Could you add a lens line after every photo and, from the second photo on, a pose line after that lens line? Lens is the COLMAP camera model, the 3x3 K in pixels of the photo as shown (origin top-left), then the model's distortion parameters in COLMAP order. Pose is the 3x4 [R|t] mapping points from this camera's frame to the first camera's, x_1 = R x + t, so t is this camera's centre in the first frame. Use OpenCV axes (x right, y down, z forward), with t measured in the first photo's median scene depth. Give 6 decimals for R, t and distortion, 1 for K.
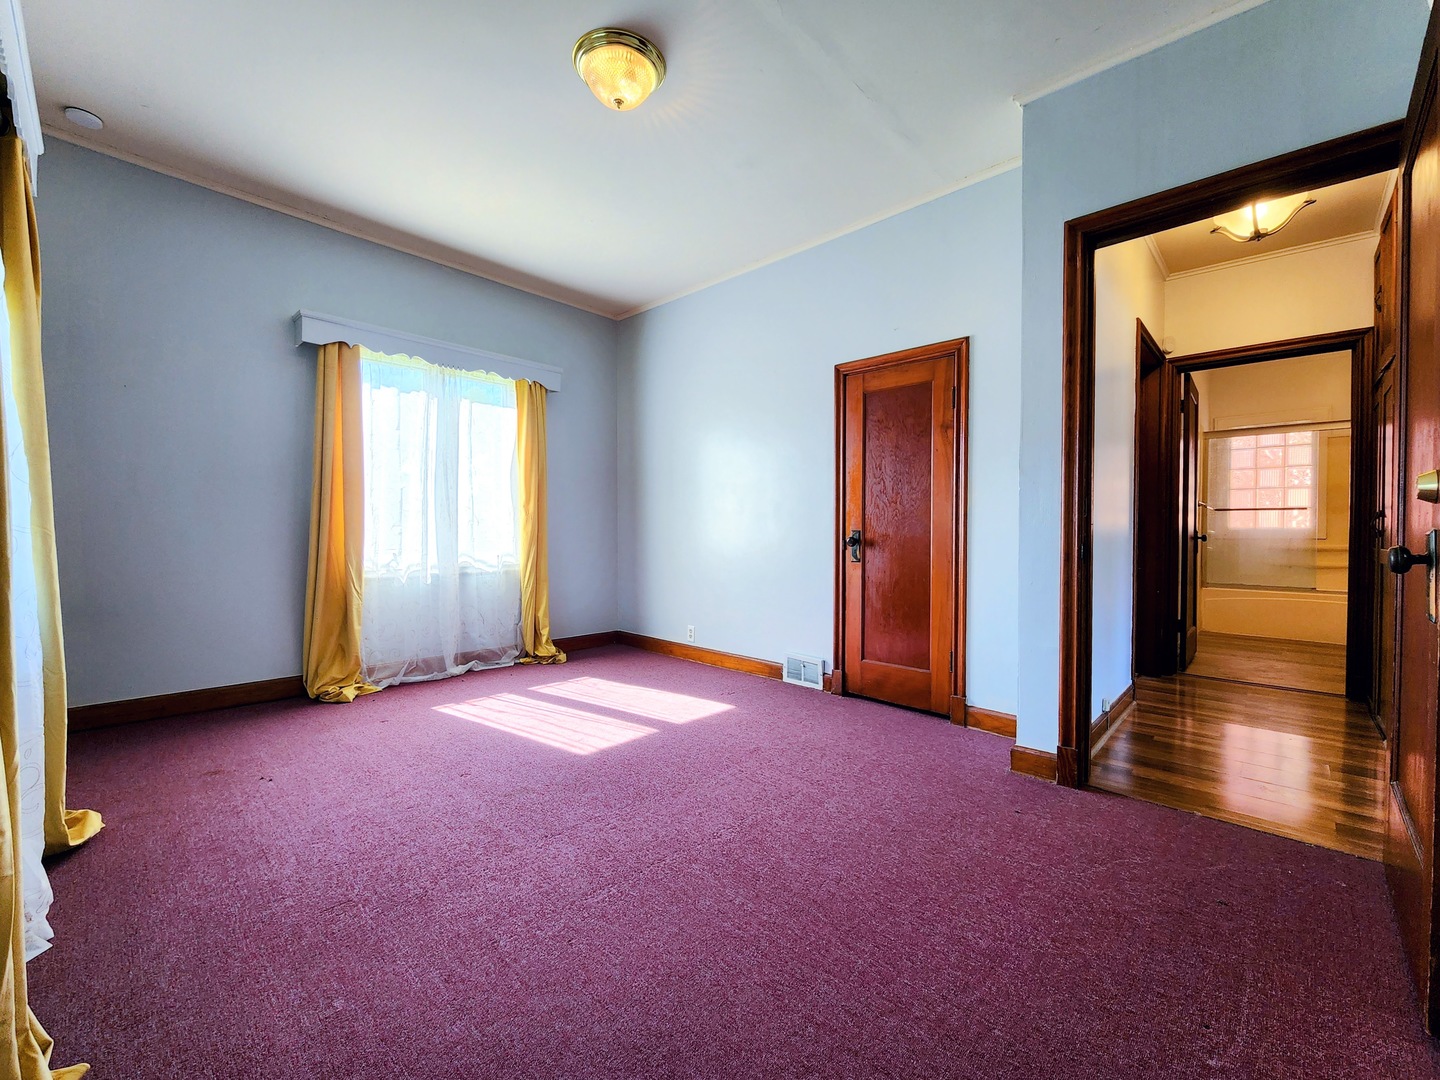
lens RADIAL K [[605.0, 0, 715.3], [0, 605.0, 538.1], [0, 0, 1]] dist [-0.002378, -0.000572]
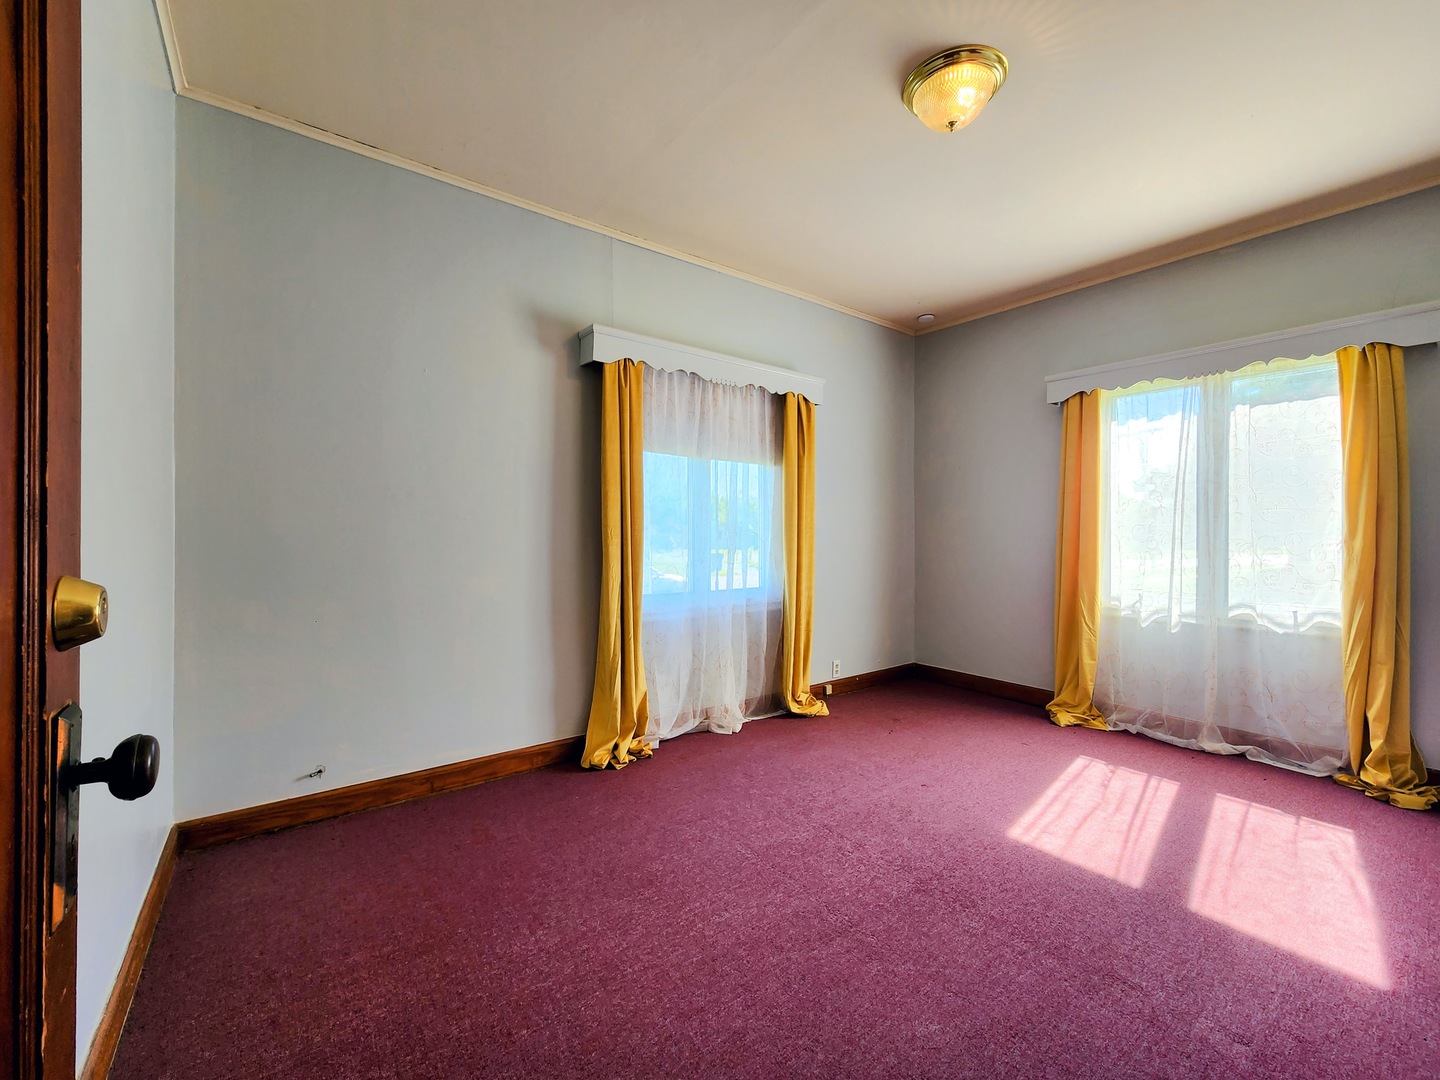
lens RADIAL K [[605.0, 0, 715.3], [0, 605.0, 538.1], [0, 0, 1]] dist [-0.002378, -0.000572]
pose [[-0.171478, -0.000406, -0.985188, 0.551165], [-0.023001, 0.999729, 0.003592, -0.053578], [0.984919, 0.023277, -0.171441, 0.548953]]
